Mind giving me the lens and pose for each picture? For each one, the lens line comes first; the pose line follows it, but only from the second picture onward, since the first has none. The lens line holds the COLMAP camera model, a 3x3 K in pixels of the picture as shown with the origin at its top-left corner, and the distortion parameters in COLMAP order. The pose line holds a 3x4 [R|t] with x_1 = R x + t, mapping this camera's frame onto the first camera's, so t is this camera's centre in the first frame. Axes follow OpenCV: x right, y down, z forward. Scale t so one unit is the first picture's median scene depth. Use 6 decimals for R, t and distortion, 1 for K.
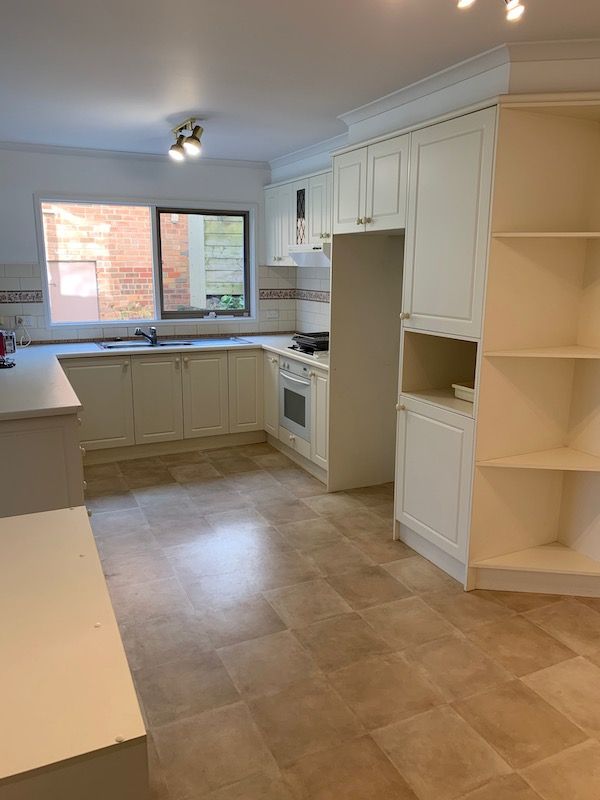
lens RADIAL K [[605.4, 0, 298.7], [0, 605.4, 400.2], [0, 0, 1]] dist [0.011311, -0.005244]
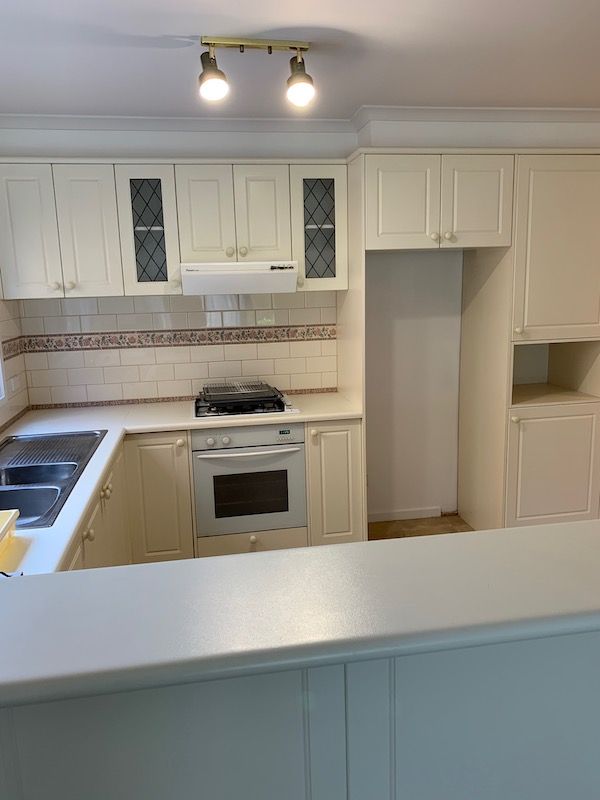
lens RADIAL K [[605.4, 0, 298.8], [0, 605.4, 397.0], [0, 0, 1]] dist [0.011311, -0.005244]
pose [[0.268612, -0.187055, 0.944912, -0.775481], [0.238775, 0.963277, 0.122813, -0.207129], [-0.933185, 0.192632, 0.303412, 0.883335]]
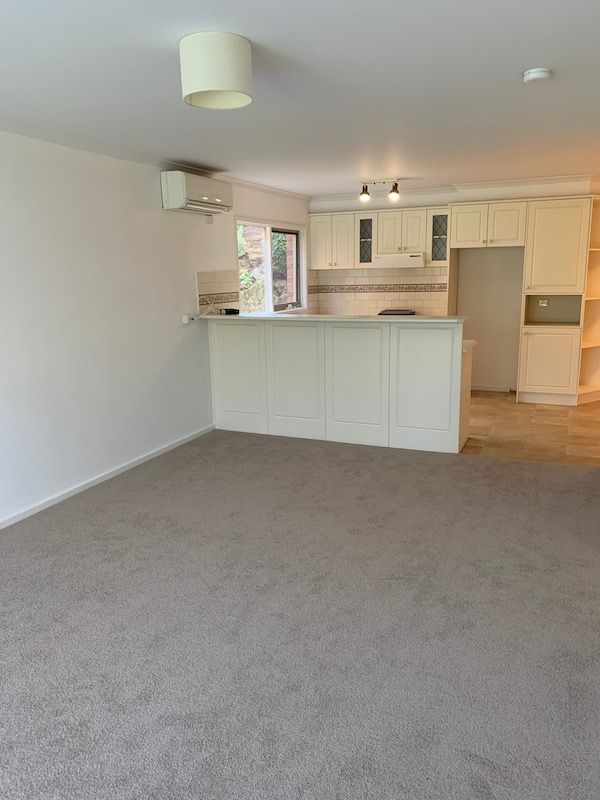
lens RADIAL K [[605.4, 0, 295.7], [0, 605.4, 394.6], [0, 0, 1]] dist [0.011311, -0.005244]
pose [[0.751046, -0.158721, 0.640888, -1.518143], [0.173563, 0.983998, 0.040300, -0.000154], [-0.637029, 0.080967, 0.766575, -0.044868]]
